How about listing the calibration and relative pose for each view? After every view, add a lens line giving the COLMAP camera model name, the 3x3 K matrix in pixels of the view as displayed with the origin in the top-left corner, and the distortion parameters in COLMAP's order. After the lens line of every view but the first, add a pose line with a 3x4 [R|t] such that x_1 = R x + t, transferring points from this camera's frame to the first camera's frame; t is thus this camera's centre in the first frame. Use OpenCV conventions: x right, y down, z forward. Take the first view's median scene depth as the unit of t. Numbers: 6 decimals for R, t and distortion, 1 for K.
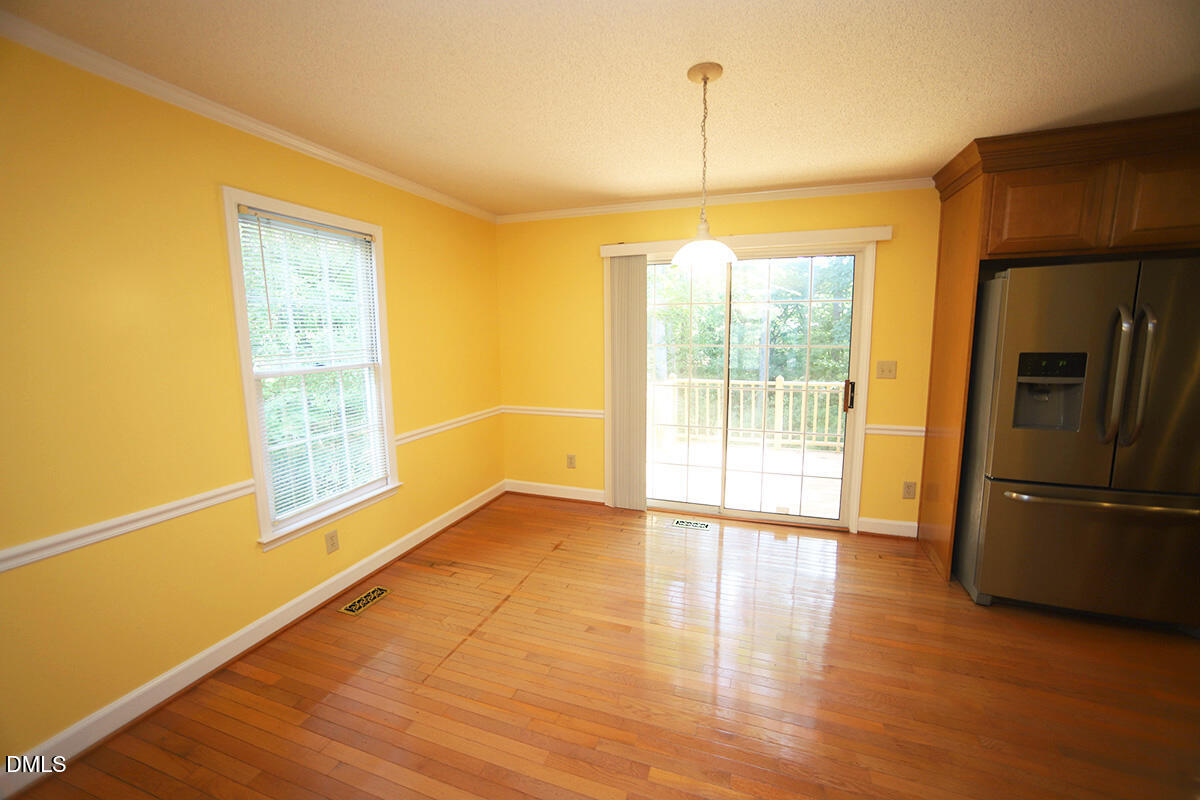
lens RADIAL K [[476.2, 0, 596.1], [0, 476.2, 398.2], [0, 0, 1]] dist [-0.060028, 0.025732]
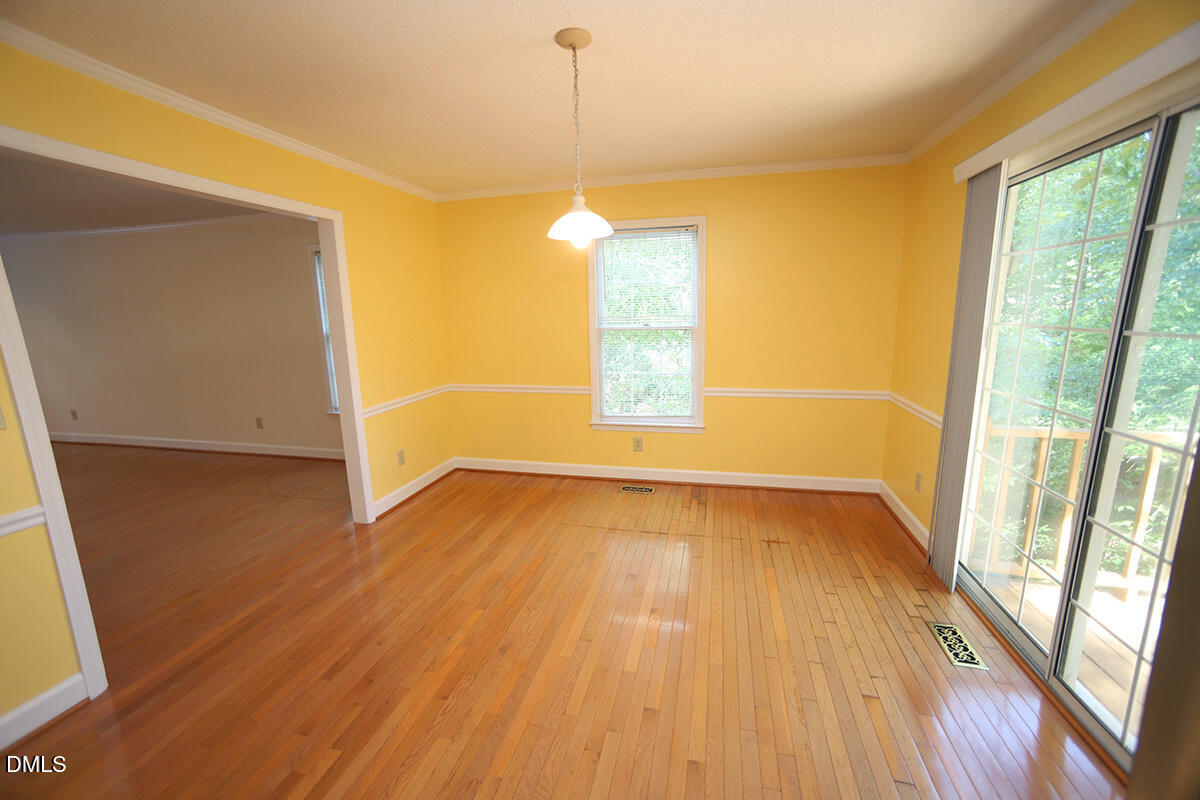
lens RADIAL K [[476.2, 0, 596.1], [0, 476.2, 398.2], [0, 0, 1]] dist [-0.060028, 0.025732]
pose [[0.113642, 0.195871, -0.974023, 0.824394], [-0.119401, 0.975961, 0.182329, -0.091584], [0.986321, 0.095579, 0.134297, 0.612732]]
